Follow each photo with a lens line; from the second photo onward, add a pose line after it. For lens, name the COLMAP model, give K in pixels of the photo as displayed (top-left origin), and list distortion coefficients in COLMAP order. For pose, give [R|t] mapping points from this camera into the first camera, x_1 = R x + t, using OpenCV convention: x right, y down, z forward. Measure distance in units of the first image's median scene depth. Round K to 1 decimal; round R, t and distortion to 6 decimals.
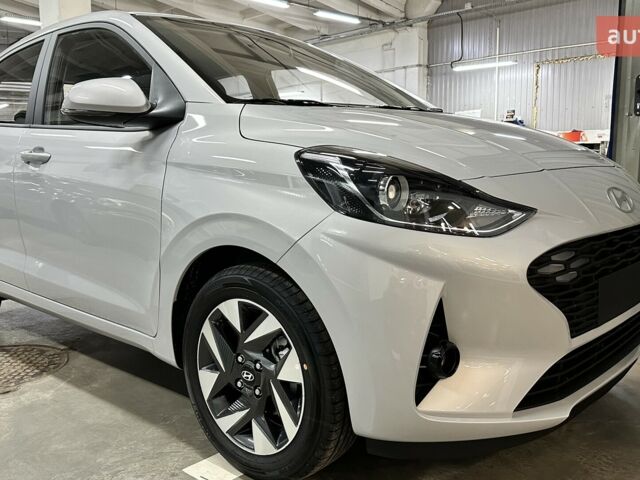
lens RADIAL K [[595.4, 0, 320.0], [0, 595.4, 240.0], [0, 0, 1]] dist [0.124155, -0.235894]
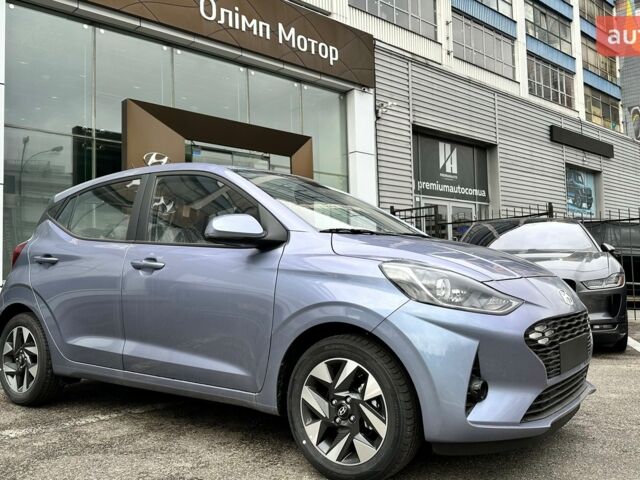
lens RADIAL K [[595.4, 0, 320.0], [0, 595.4, 240.0], [0, 0, 1]] dist [0.124155, -0.235894]
pose [[0.993253, 0.013576, 0.115167, -0.403662], [0.006544, 0.984979, -0.172553, 0.070442], [-0.115779, 0.172142, 0.978244, -0.618007]]
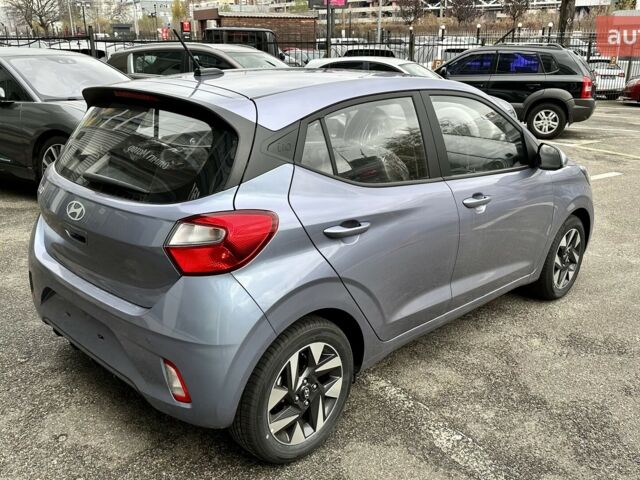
lens RADIAL K [[595.4, 0, 320.0], [0, 595.4, 240.0], [0, 0, 1]] dist [0.124155, -0.235894]
pose [[0.043993, -0.283085, 0.958085, -2.917654], [0.107644, 0.954774, 0.277164, -0.752009], [-0.993216, 0.090939, 0.072476, 2.095343]]
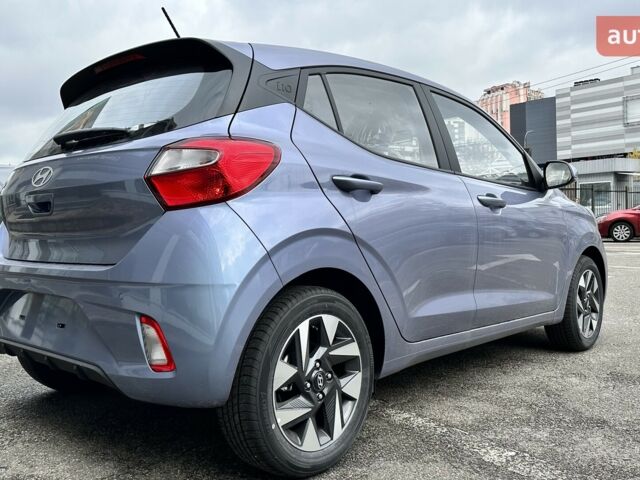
lens RADIAL K [[595.4, 0, 320.0], [0, 595.4, 240.0], [0, 0, 1]] dist [0.124155, -0.235894]
pose [[0.002572, -0.004885, 0.999985, -2.757738], [0.142896, 0.989728, 0.004468, -0.193922], [-0.989734, 0.142883, 0.003243, 2.244953]]
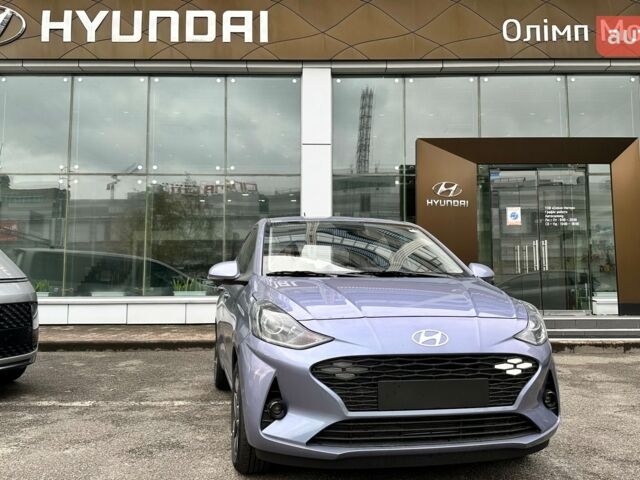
lens RADIAL K [[595.4, 0, 320.0], [0, 595.4, 240.0], [0, 0, 1]] dist [0.124155, -0.235894]
pose [[0.809498, -0.029891, -0.586361, 1.421433], [-0.080715, 0.983555, -0.161569, -0.045121], [0.581548, 0.178118, 0.793773, -0.589805]]
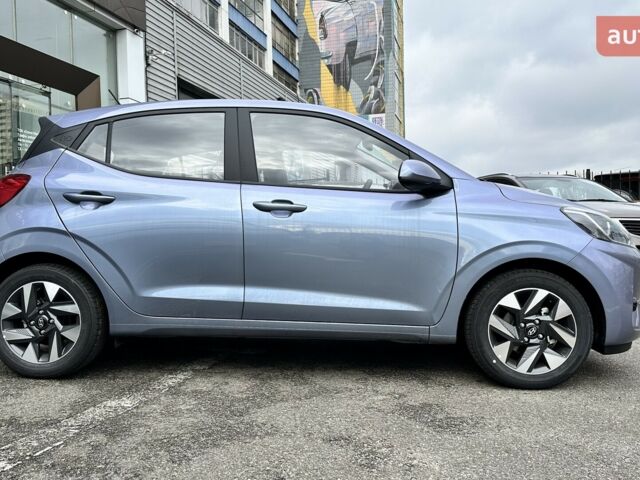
lens RADIAL K [[595.4, 0, 320.0], [0, 595.4, 240.0], [0, 0, 1]] dist [0.124155, -0.235894]
pose [[0.780114, 0.007956, 0.625587, -2.004132], [0.061976, 0.994018, -0.089927, 0.085926], [-0.622561, 0.108925, 0.774954, -0.042142]]
